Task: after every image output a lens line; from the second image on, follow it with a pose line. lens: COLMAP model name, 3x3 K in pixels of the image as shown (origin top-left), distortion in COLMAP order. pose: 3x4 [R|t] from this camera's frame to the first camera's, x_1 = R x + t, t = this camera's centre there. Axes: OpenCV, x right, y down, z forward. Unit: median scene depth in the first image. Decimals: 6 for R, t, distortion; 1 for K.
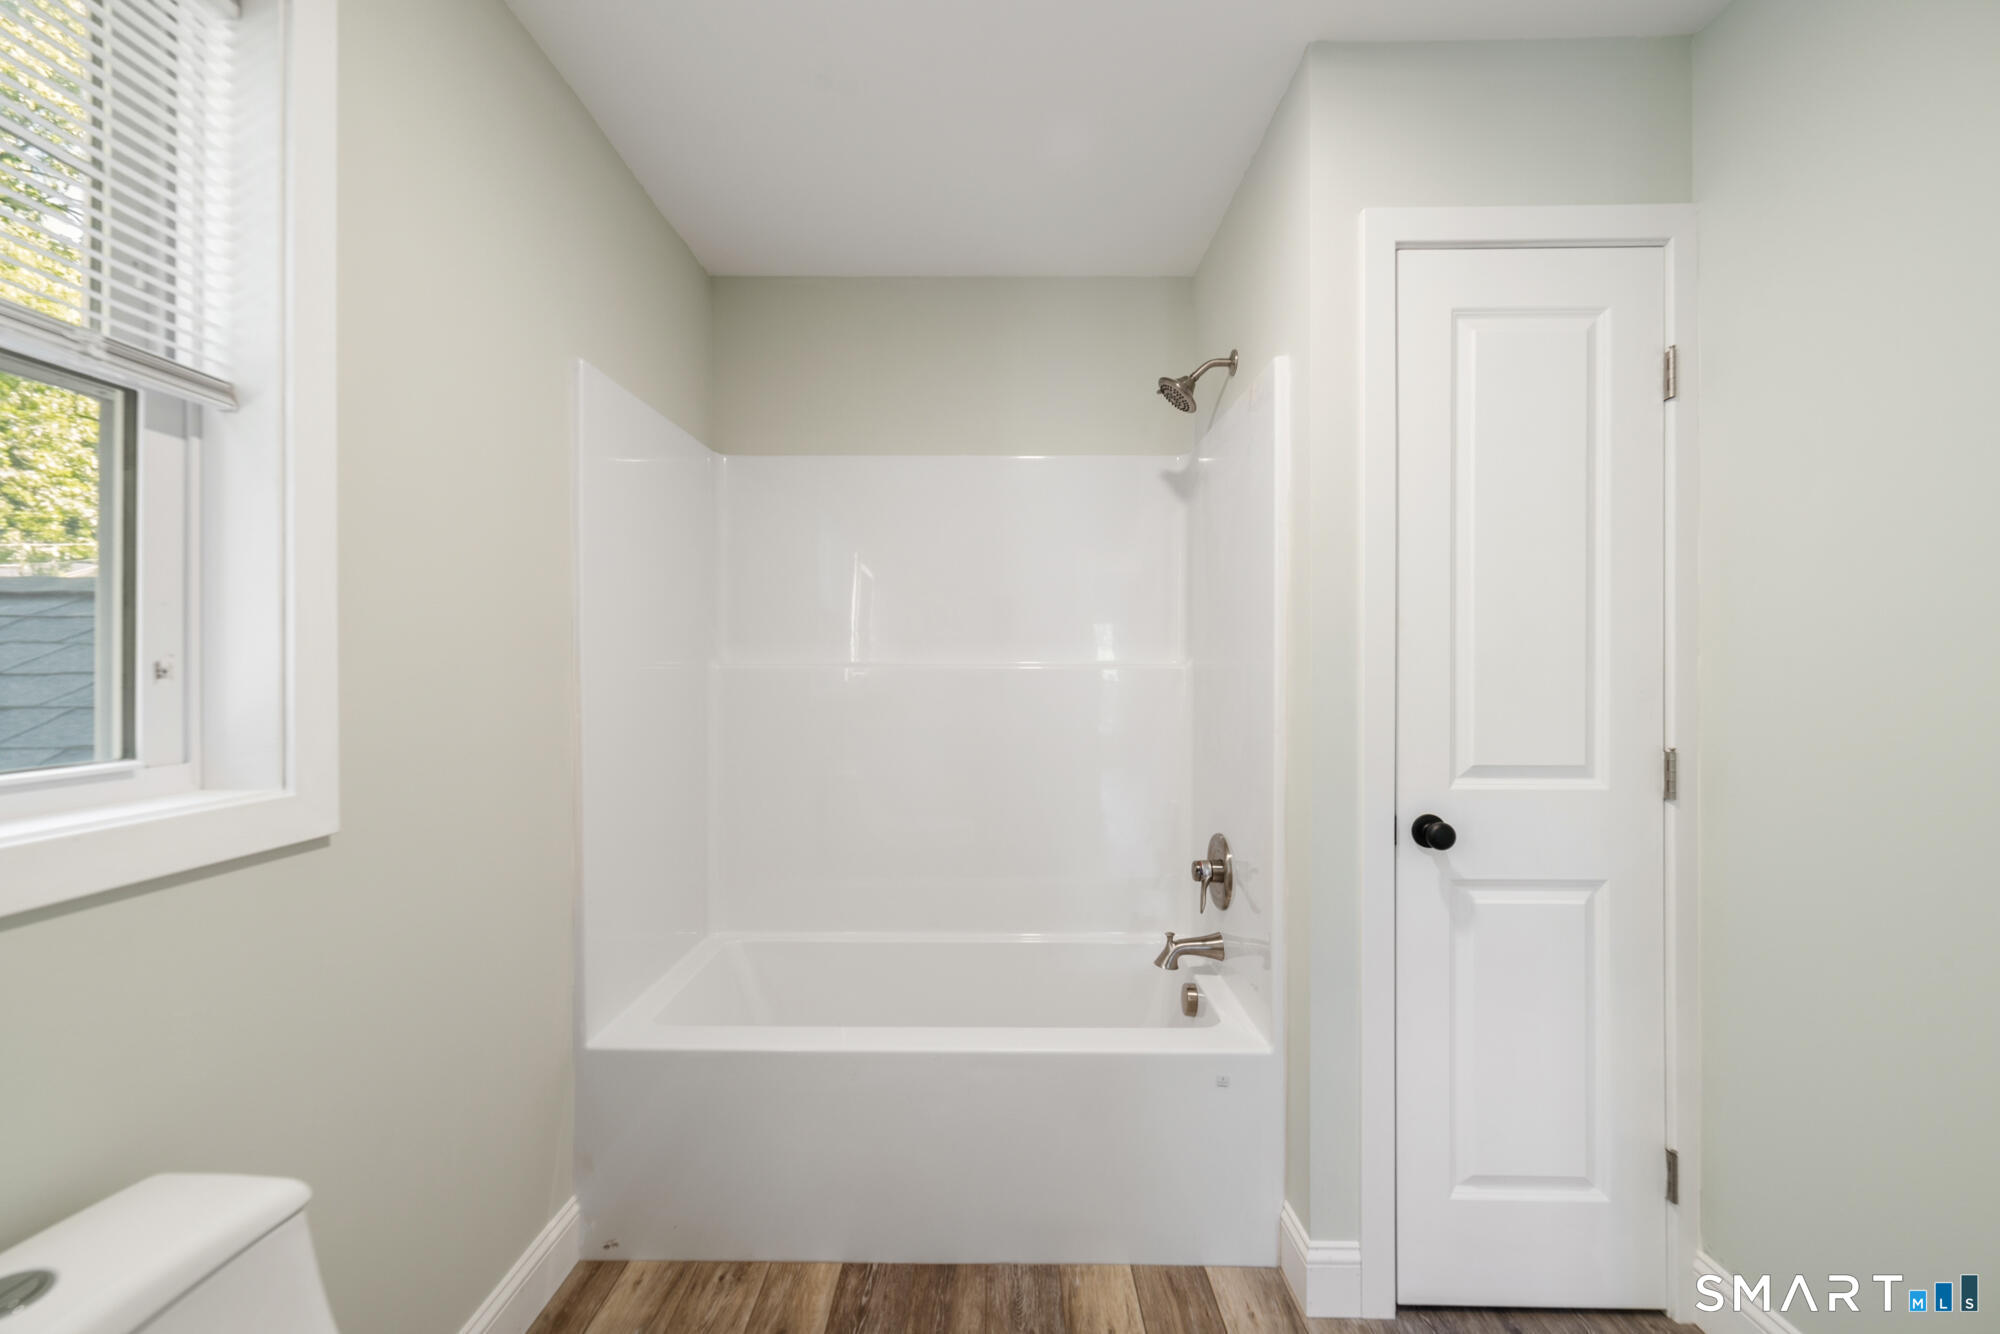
lens RADIAL K [[780.0, 0, 994.6], [0, 780.0, 665.0], [0, 0, 1]] dist [0.002048, 0.000146]
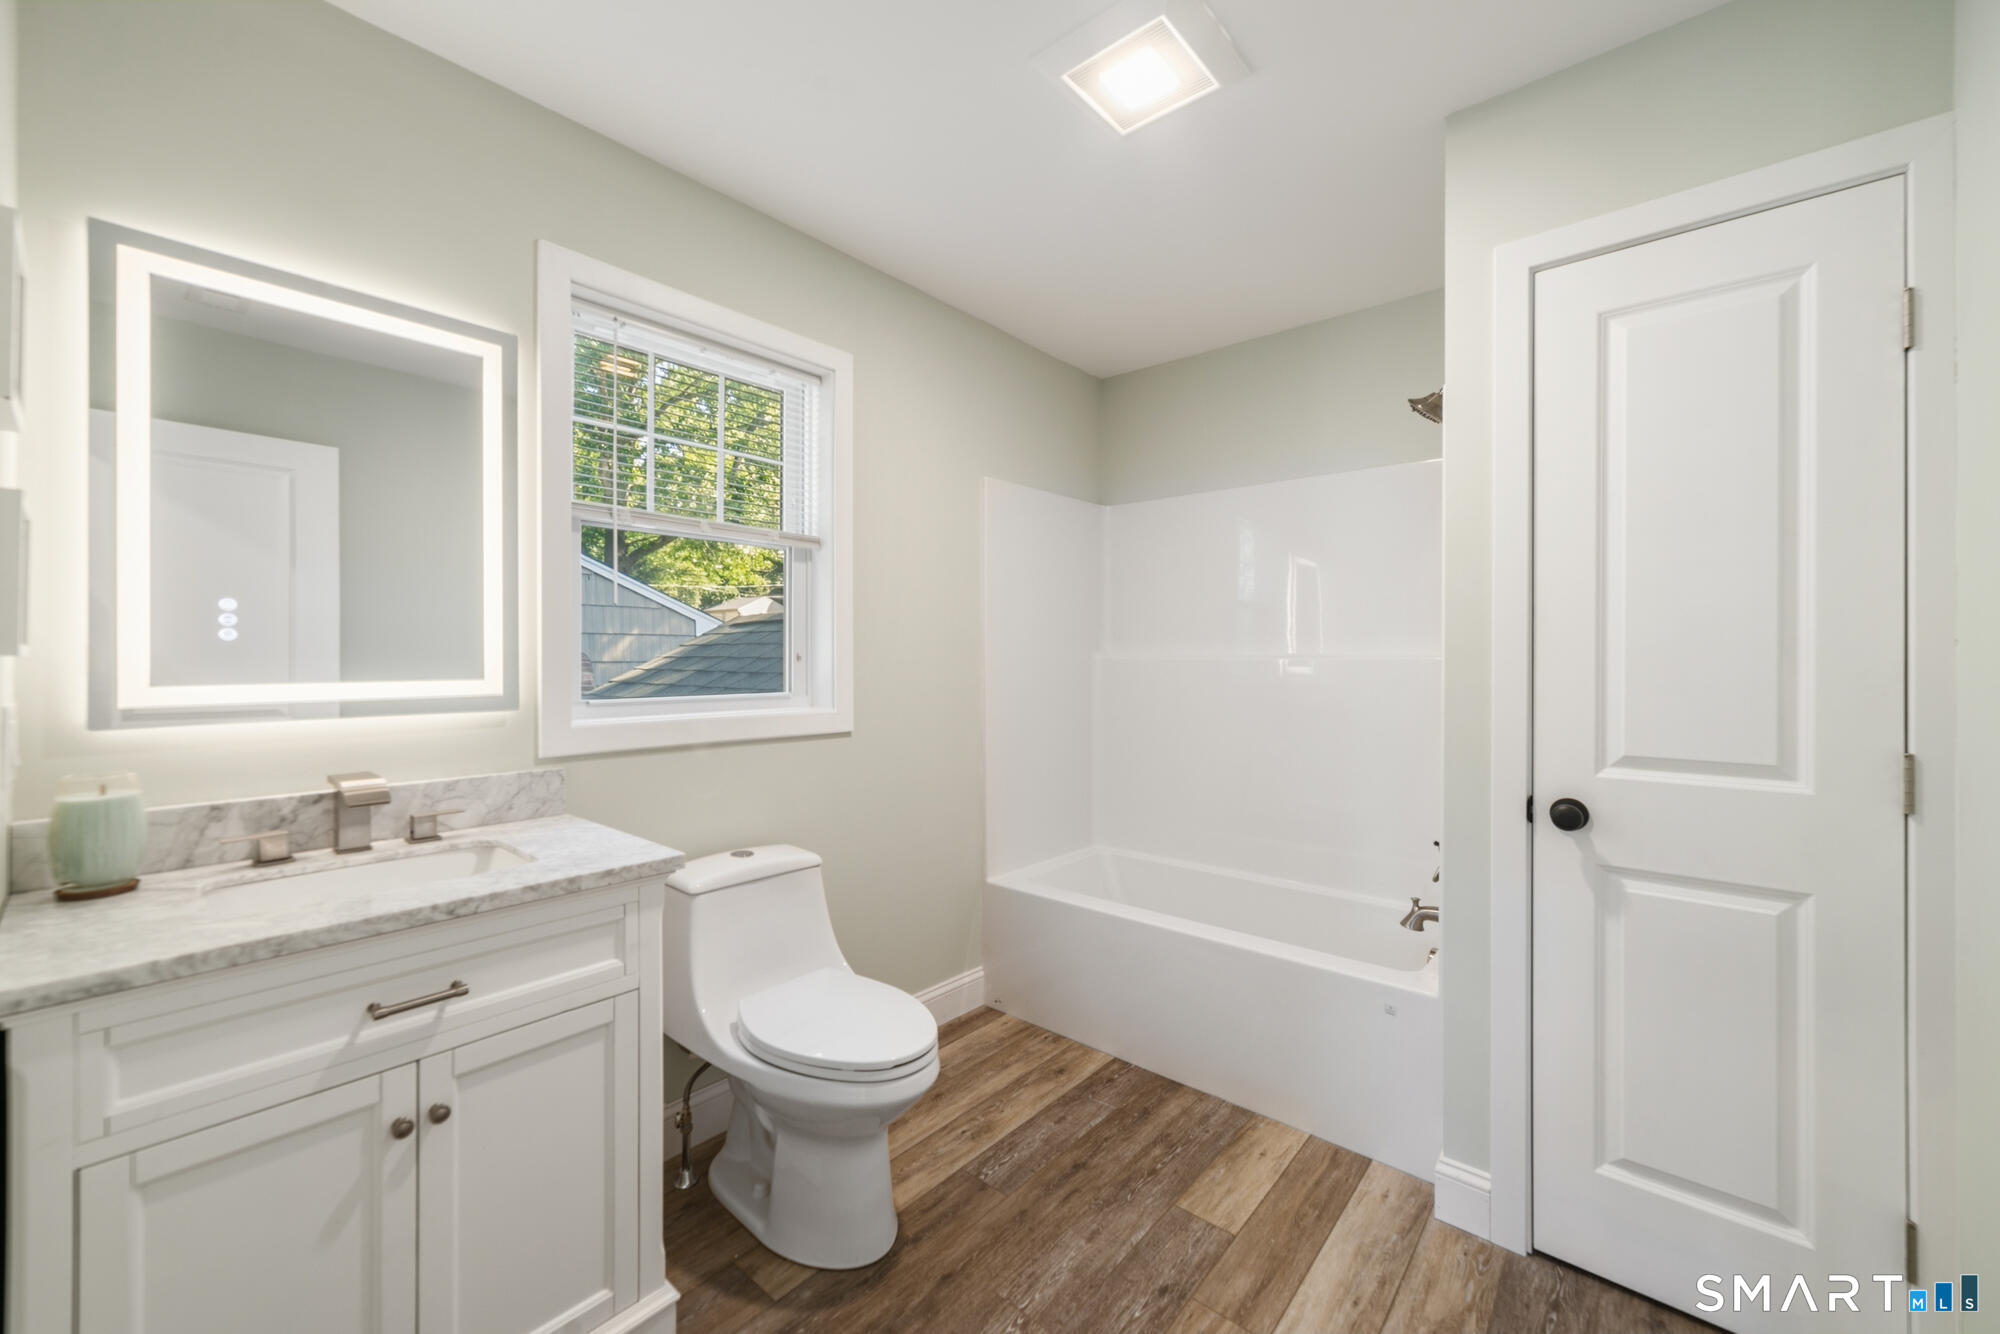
lens RADIAL K [[778.6, 0, 990.1], [0, 778.6, 654.5], [0, 0, 1]] dist [0.000251, 0.000393]
pose [[0.757076, -0.000127, -0.653327, 0.648564], [-0.001609, 0.999997, -0.002059, 0.000039], [0.653325, 0.002610, 0.757073, -0.308563]]
